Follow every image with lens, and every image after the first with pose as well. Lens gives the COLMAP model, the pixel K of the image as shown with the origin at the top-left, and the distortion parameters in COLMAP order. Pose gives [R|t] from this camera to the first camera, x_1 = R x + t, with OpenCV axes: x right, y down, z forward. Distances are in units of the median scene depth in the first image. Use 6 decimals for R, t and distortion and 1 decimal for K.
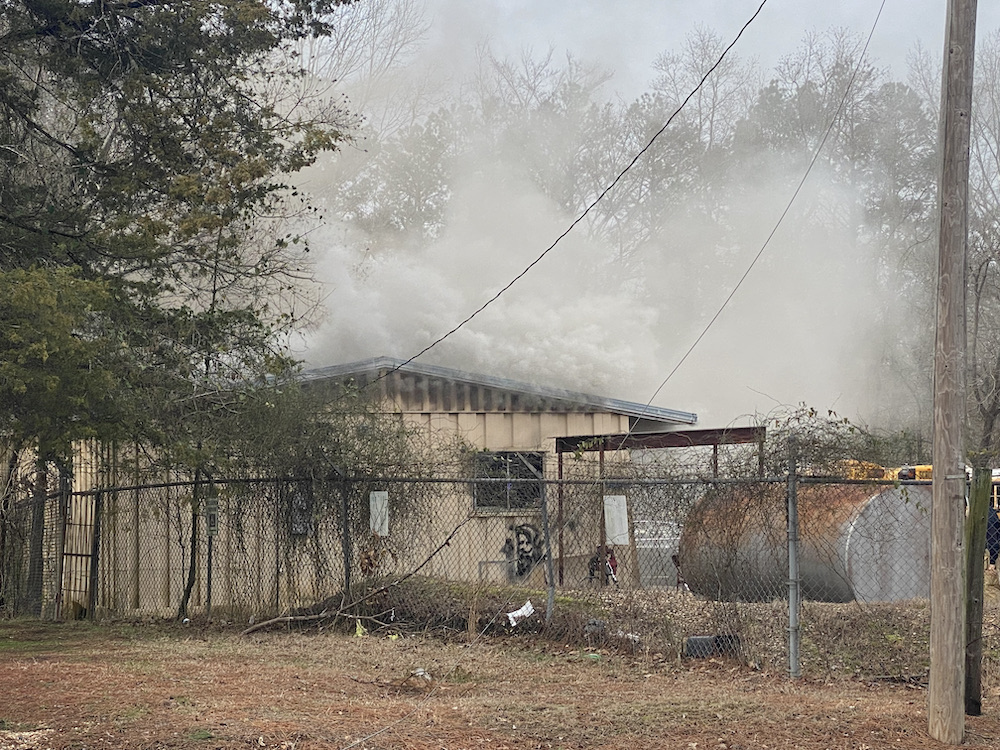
lens RADIAL K [[2268.8, 0, 510.5], [0, 2268.8, 368.4], [0, 0, 1]] dist [0.058420, 0.000000]
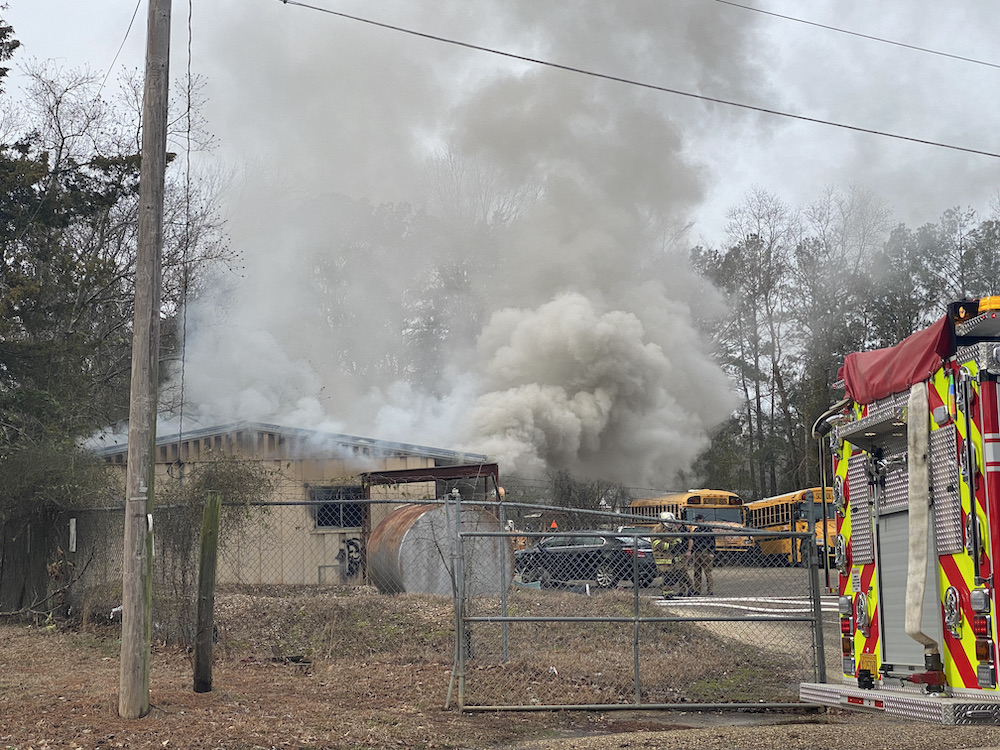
lens RADIAL K [[1503.1, 0, 497.4], [0, 1503.1, 362.6], [0, 0, 1]] dist [0.078136, 0.000000]
pose [[0.982168, -0.037371, -0.184253, 0.265547], [0.028627, 0.998344, -0.049892, 0.009991], [0.185813, 0.043728, 0.981612, 0.111610]]
